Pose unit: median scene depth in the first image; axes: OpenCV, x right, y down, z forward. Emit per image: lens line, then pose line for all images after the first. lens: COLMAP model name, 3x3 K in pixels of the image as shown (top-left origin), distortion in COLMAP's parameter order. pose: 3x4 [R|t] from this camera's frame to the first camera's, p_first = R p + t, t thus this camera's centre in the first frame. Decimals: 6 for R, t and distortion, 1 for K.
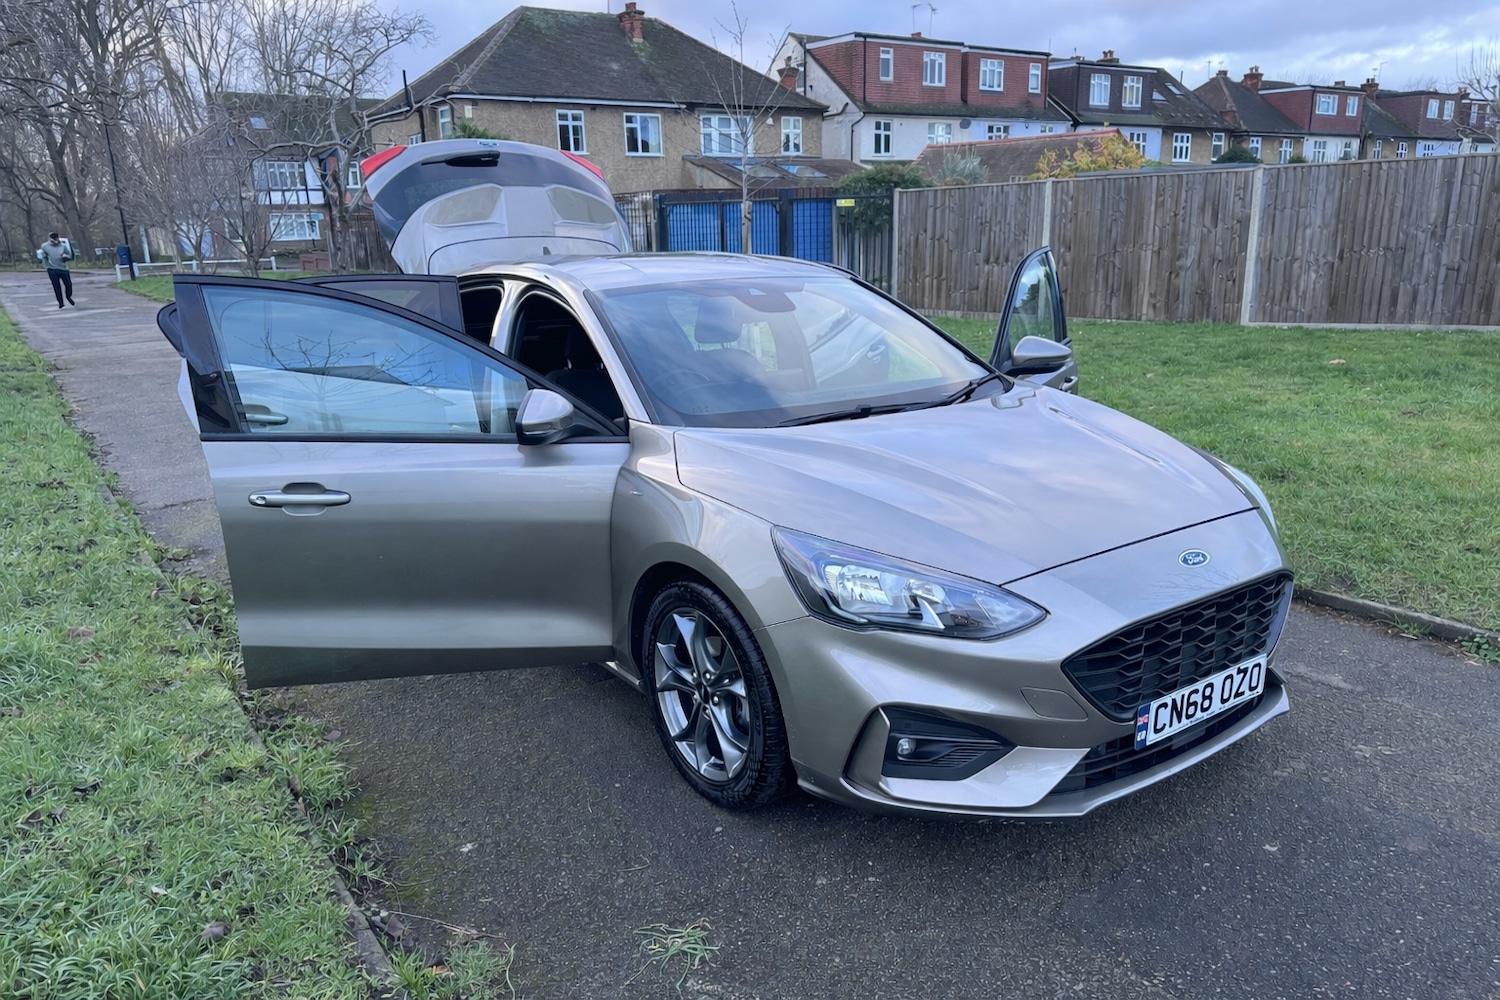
lens RADIAL K [[1058.9, 0, 739.6], [0, 1058.9, 508.4], [0, 0, 1]] dist [0.032261, -0.042002]
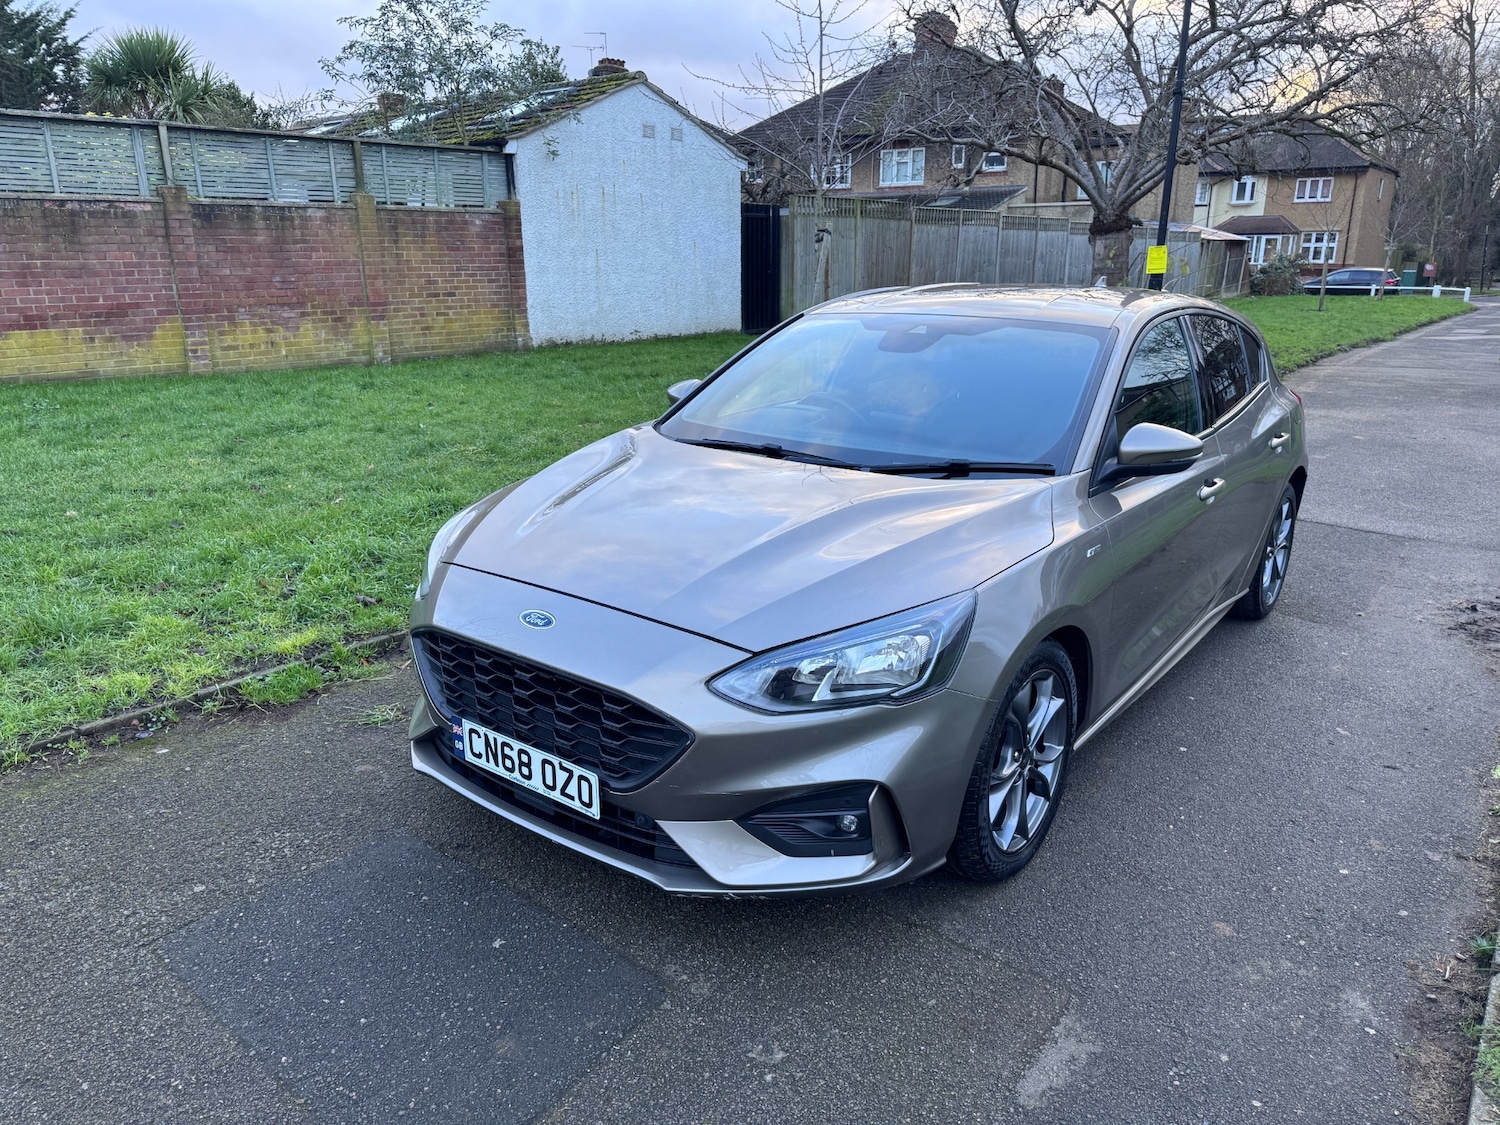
lens RADIAL K [[1061.4, 0, 741.3], [0, 1061.4, 563.9], [0, 0, 1]] dist [0.031809, -0.040027]
pose [[0.291393, 0.285412, -0.913033, 0.248013], [-0.255556, 0.942990, 0.213216, -0.046431], [0.921836, 0.171202, 0.347720, 0.153233]]
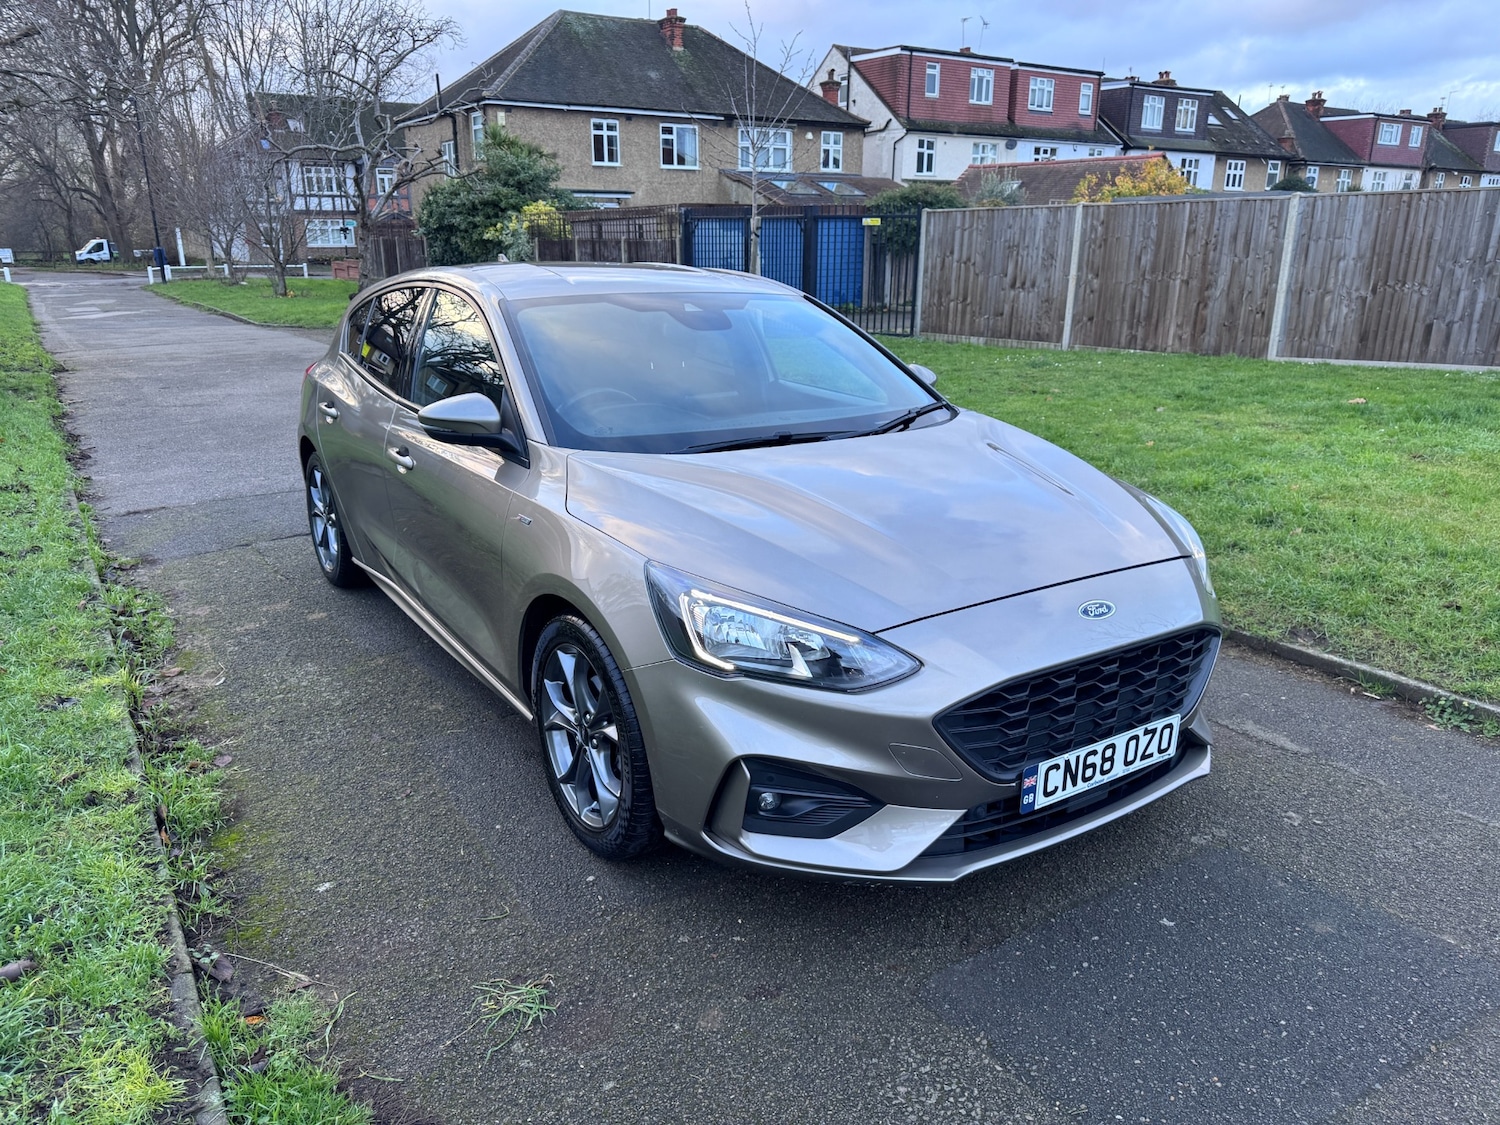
lens RADIAL K [[1060.9, 0, 754.7], [0, 1060.9, 577.5], [0, 0, 1]] dist [0.026968, -0.032991]
pose [[0.999256, 0.033189, -0.019626, 0.027128], [-0.032309, 0.998527, 0.043591, -0.002109], [0.021044, -0.042924, 0.998857, 0.013720]]
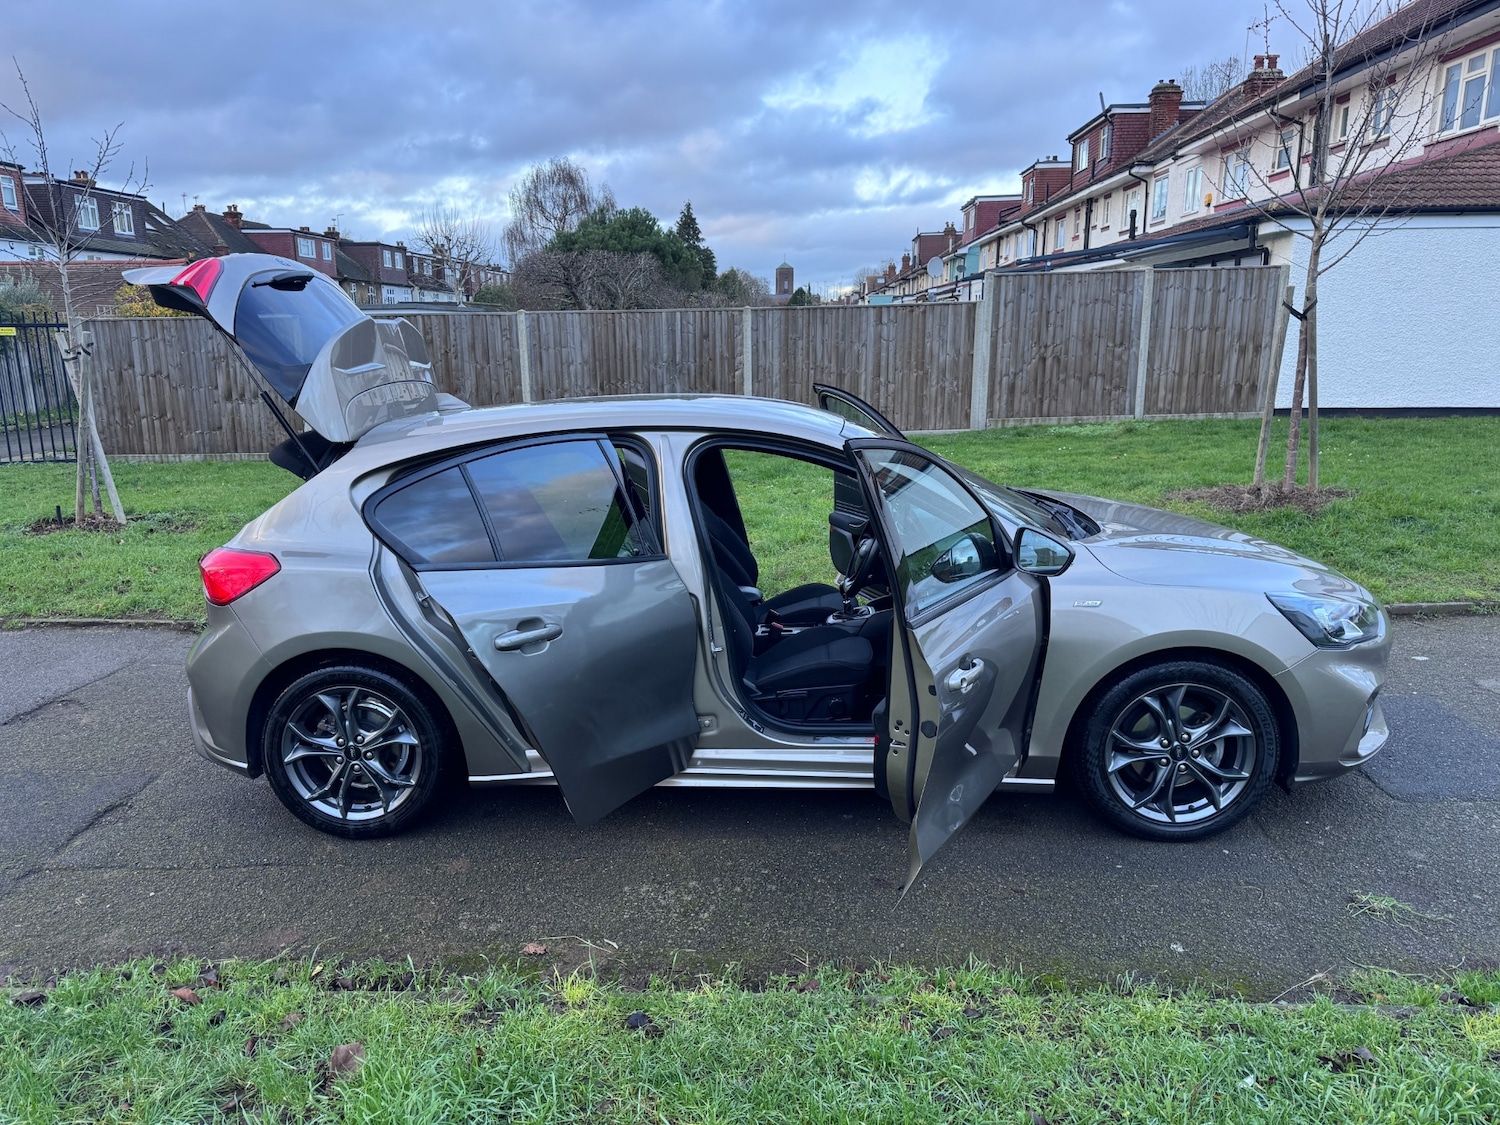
lens RADIAL K [[1060.9, 0, 744.6], [0, 1060.9, 569.7], [0, 0, 1]] dist [0.026968, -0.032991]
pose [[0.601507, -0.153837, 0.783916, -0.265821], [0.203143, 0.978482, 0.036145, -0.032838], [-0.772608, 0.137506, 0.619814, 0.113663]]
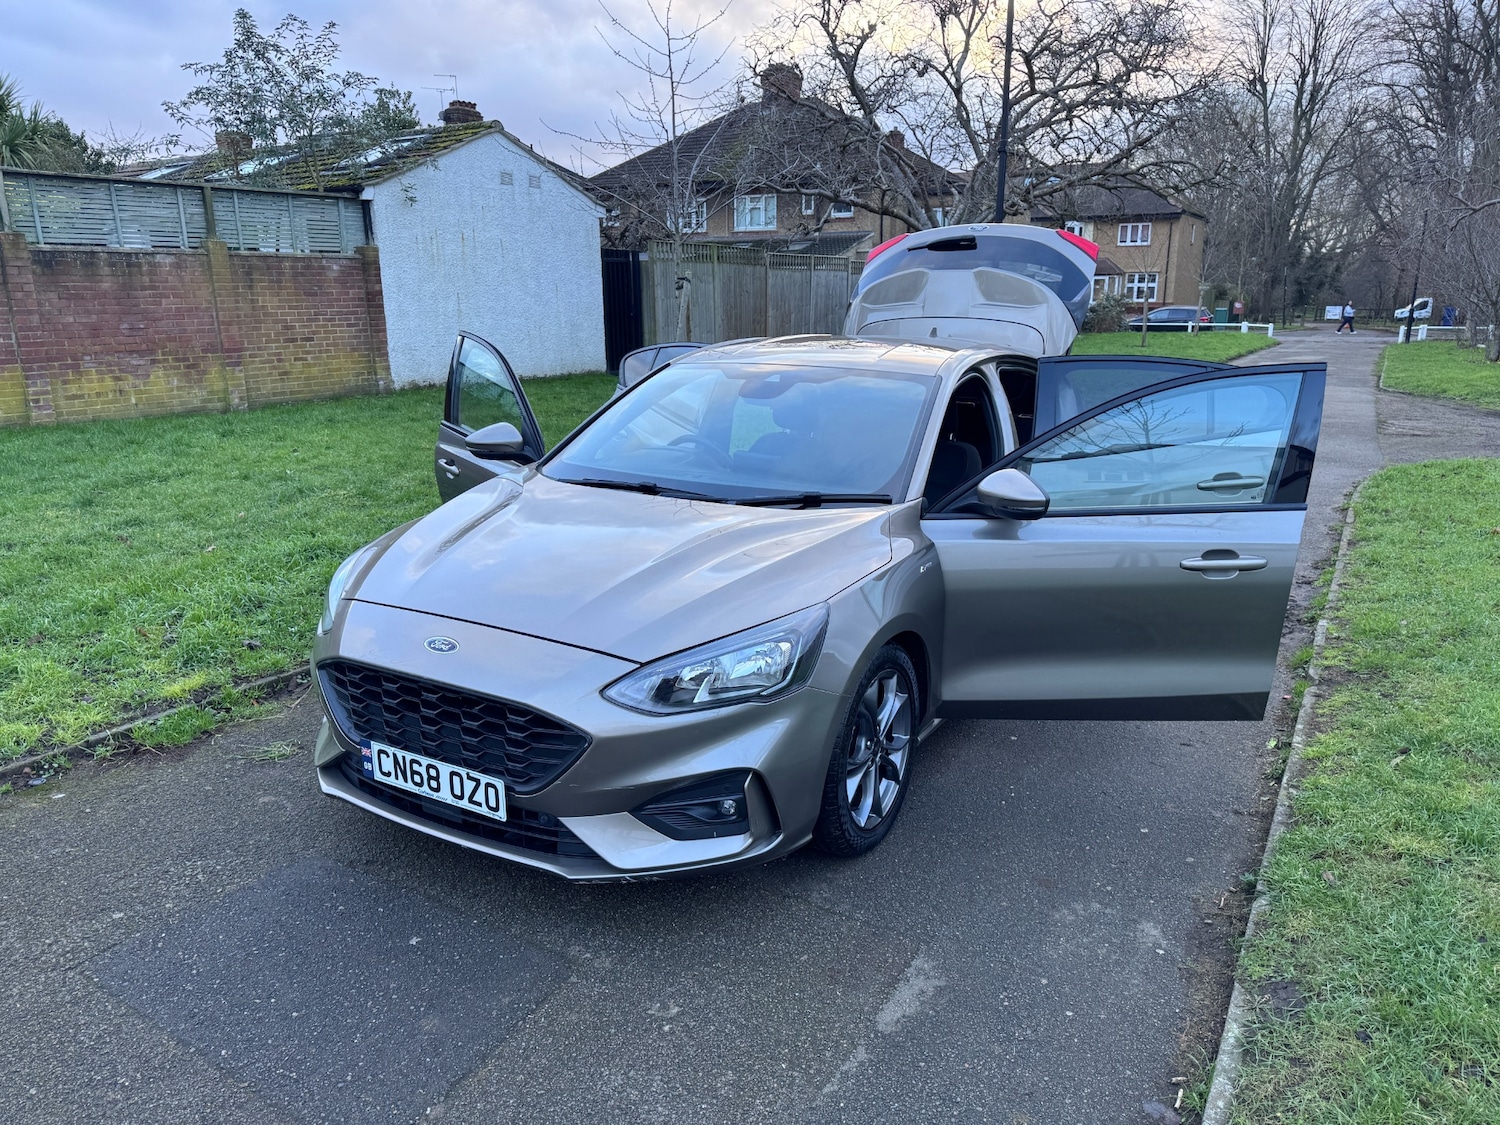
lens RADIAL K [[1060.9, 0, 747.6], [0, 1060.9, 561.8], [0, 0, 1]] dist [0.026968, -0.032991]
pose [[0.416452, 0.240176, -0.876860, 0.271193], [-0.243981, 0.958621, 0.146695, -0.048653], [0.875808, 0.152846, 0.457818, 0.142268]]
